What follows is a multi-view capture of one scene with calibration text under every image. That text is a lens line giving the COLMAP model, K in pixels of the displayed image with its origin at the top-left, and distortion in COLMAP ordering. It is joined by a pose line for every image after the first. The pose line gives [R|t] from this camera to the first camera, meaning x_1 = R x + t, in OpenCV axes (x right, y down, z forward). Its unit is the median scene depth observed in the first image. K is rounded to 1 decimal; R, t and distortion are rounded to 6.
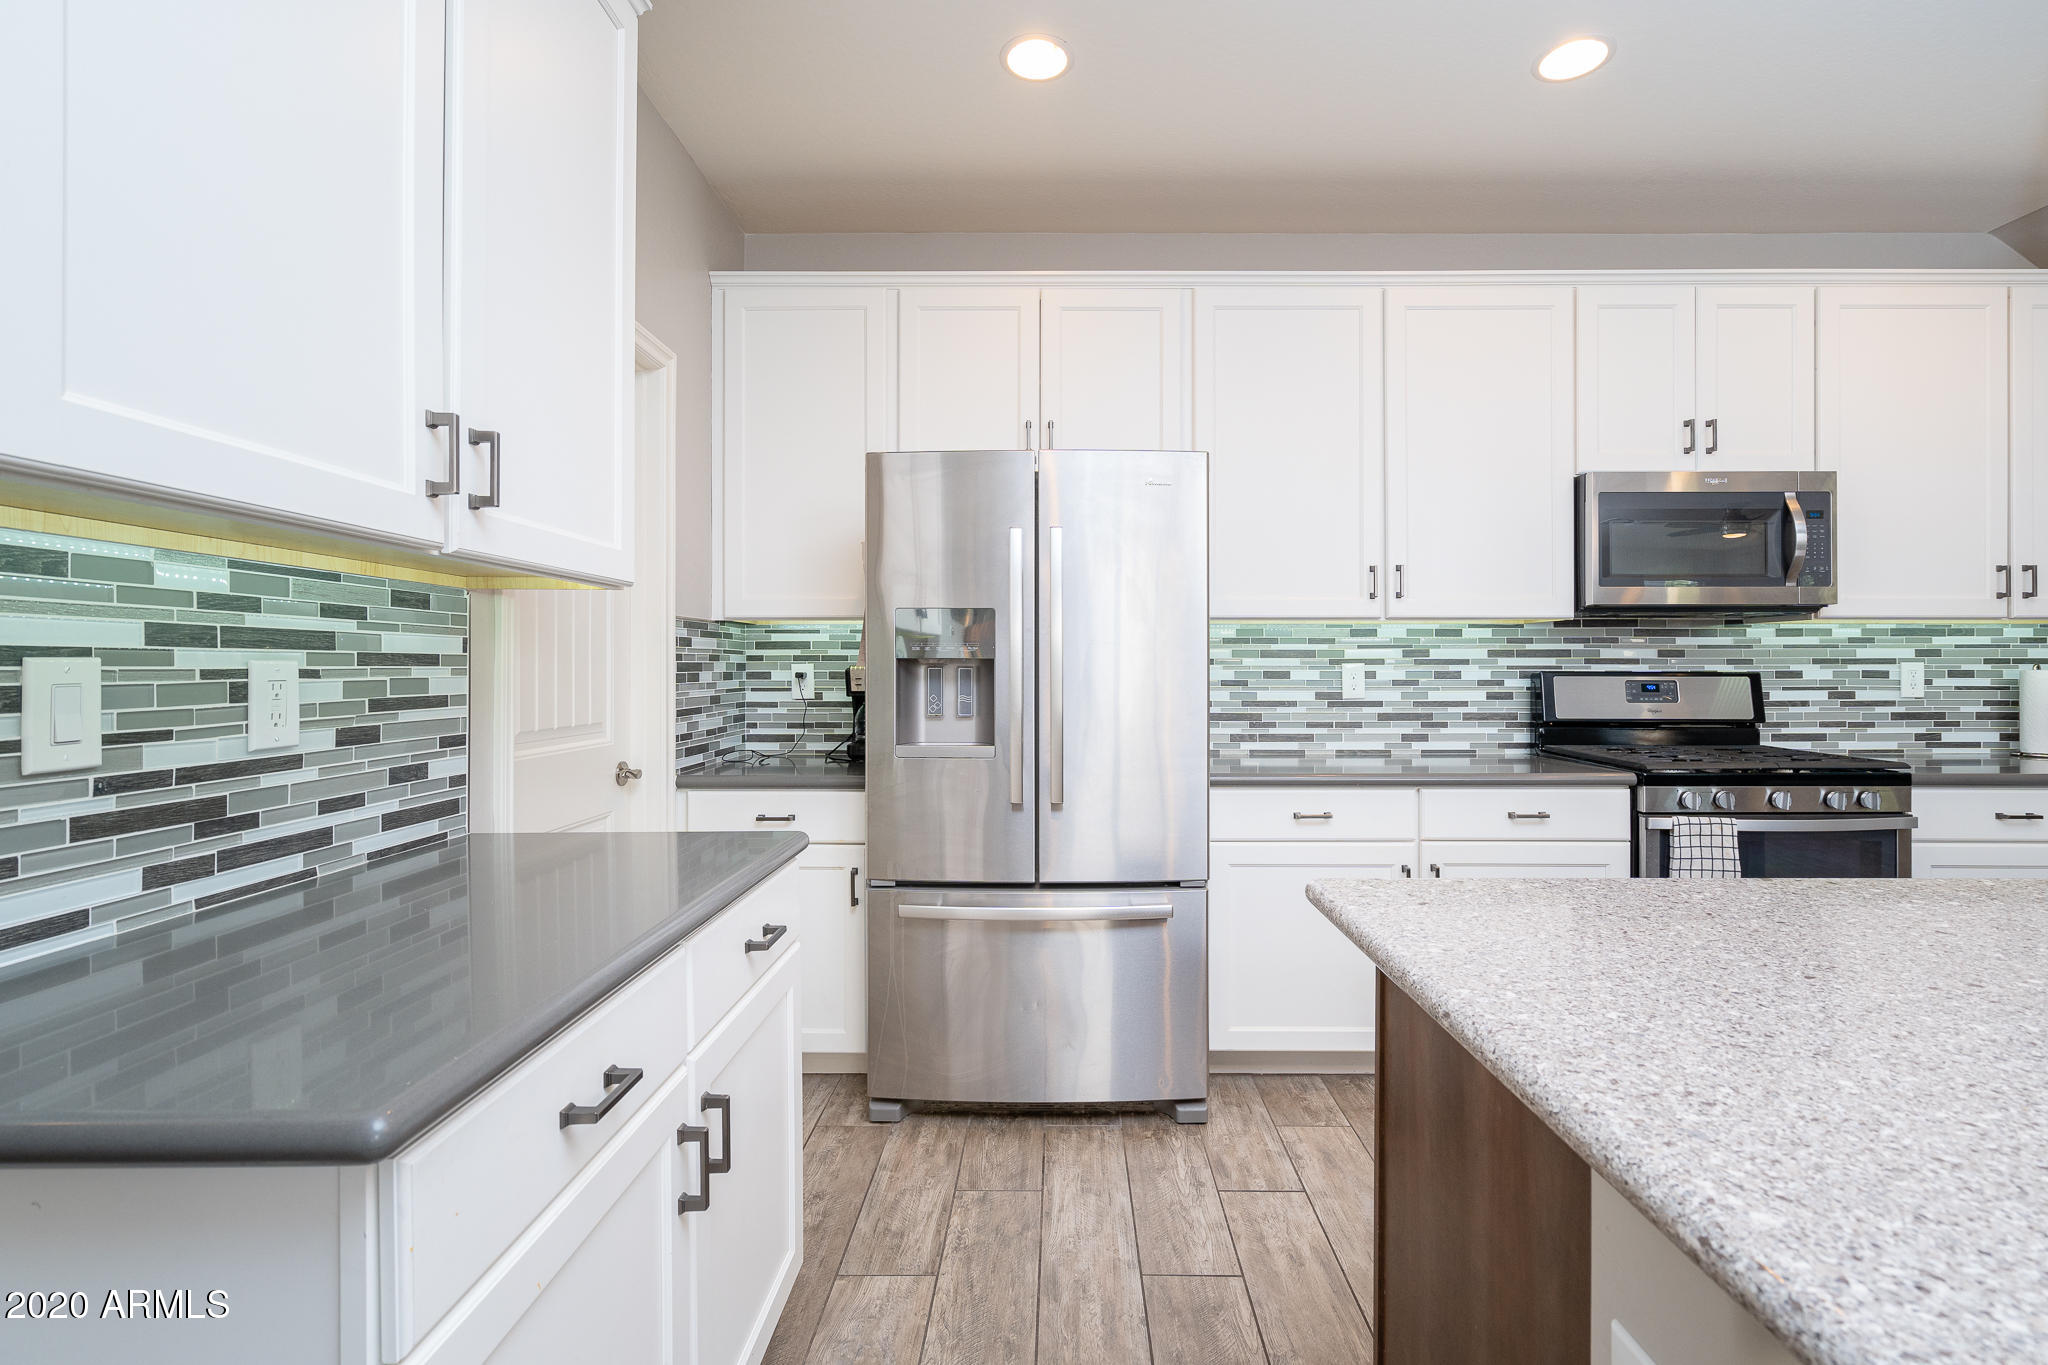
lens RADIAL K [[926.4, 0, 1036.8], [0, 926.4, 668.0], [0, 0, 1]] dist [-0.002904, 0.000495]
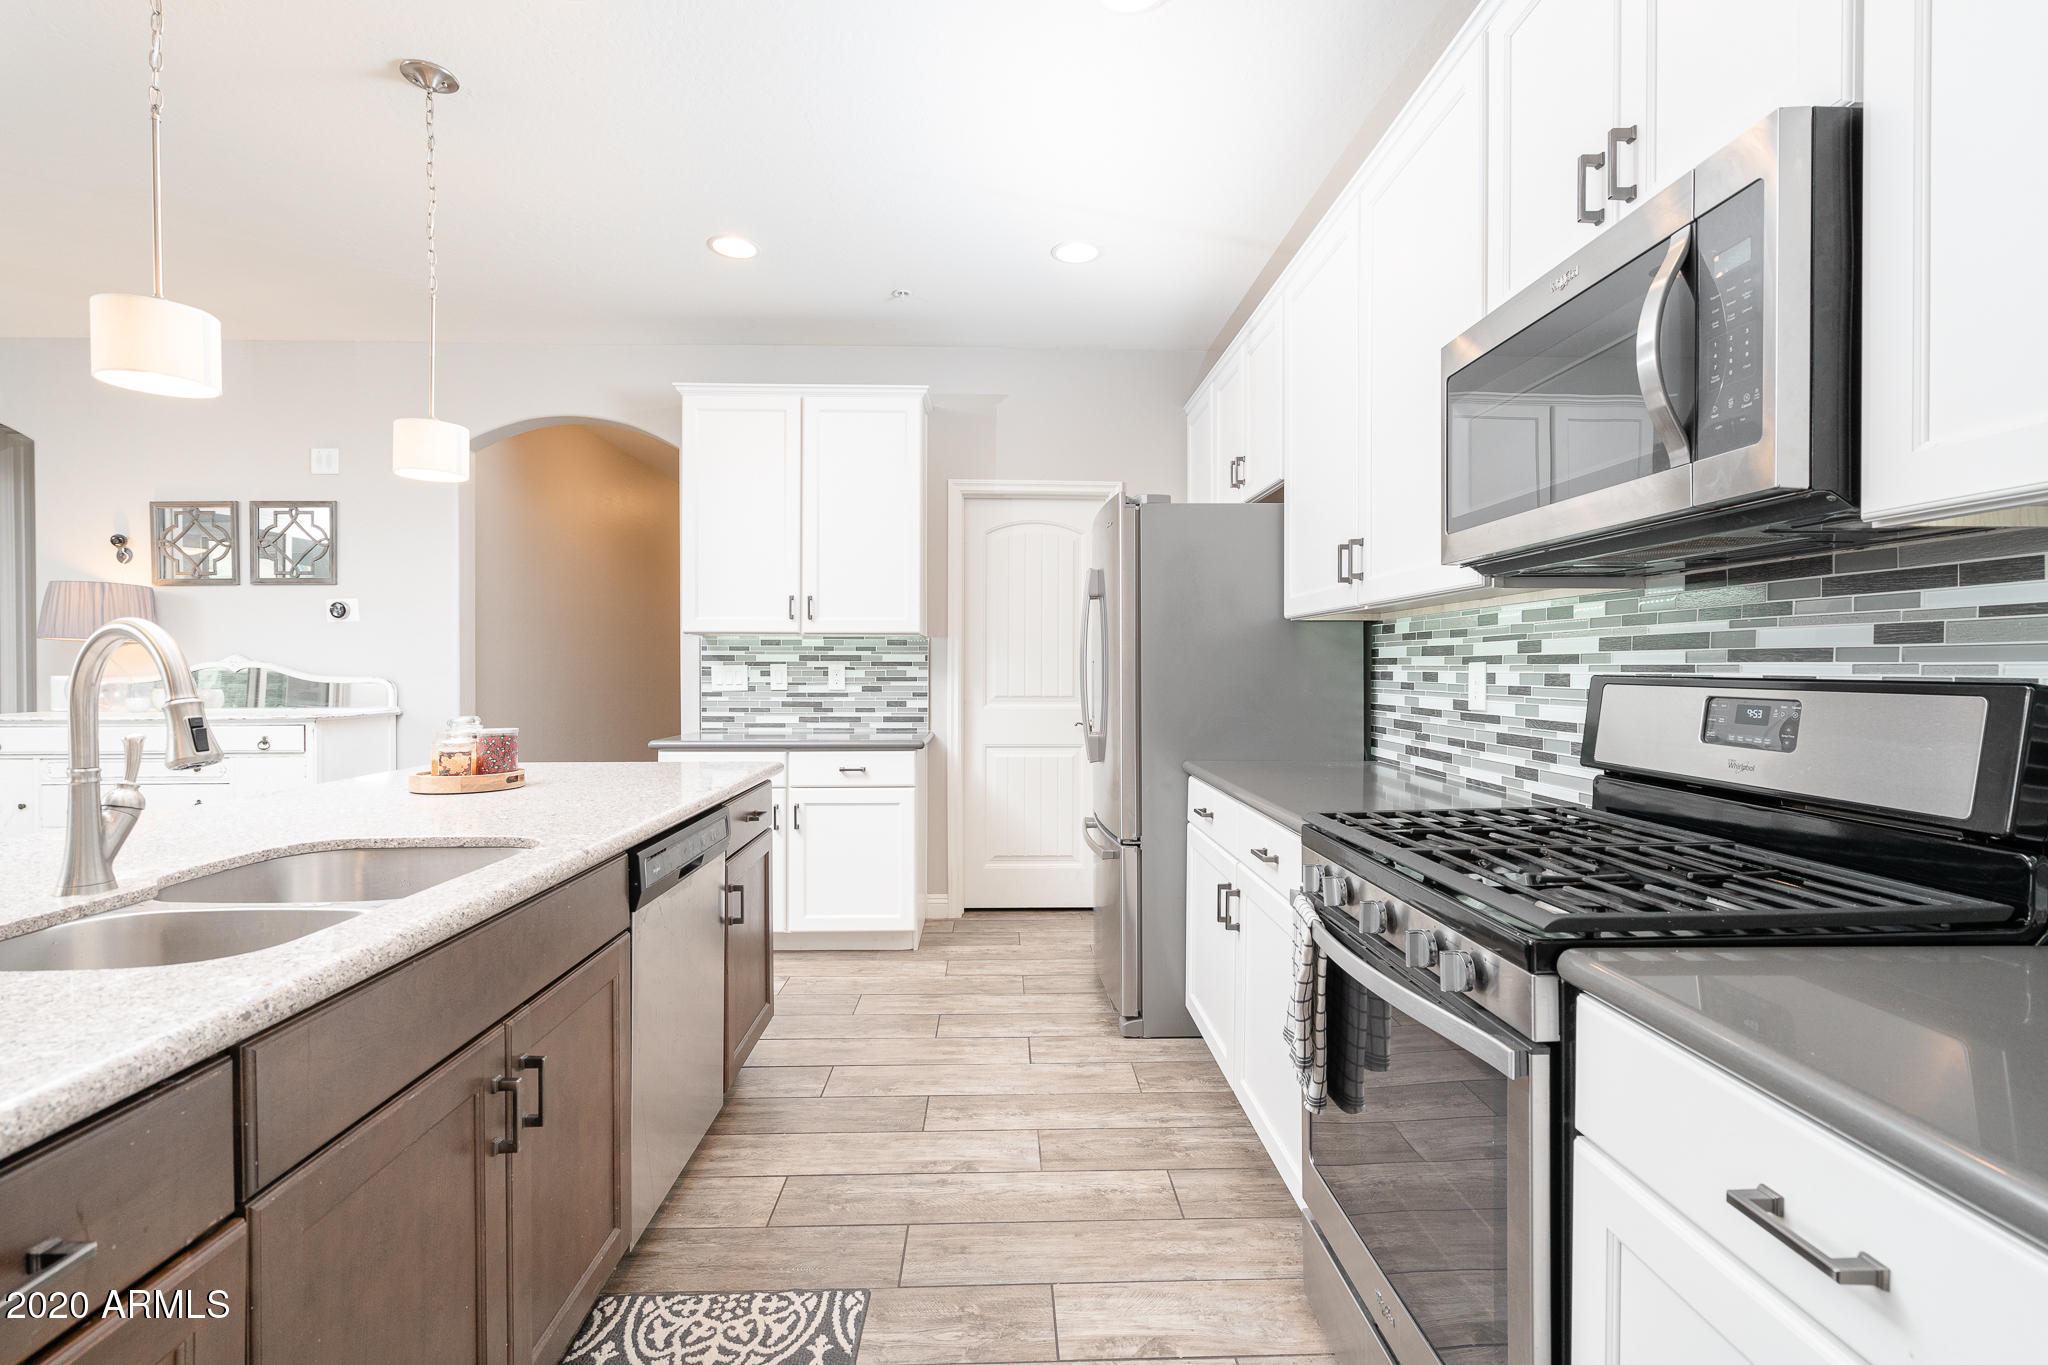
lens RADIAL K [[926.4, 0, 1033.2], [0, 926.4, 678.0], [0, 0, 1]] dist [-0.002904, 0.000495]
pose [[0.053388, 0.013086, -0.998488, 1.503759], [-0.001171, 0.999914, 0.013042, -0.002252], [0.998573, 0.000473, 0.053398, 0.874299]]
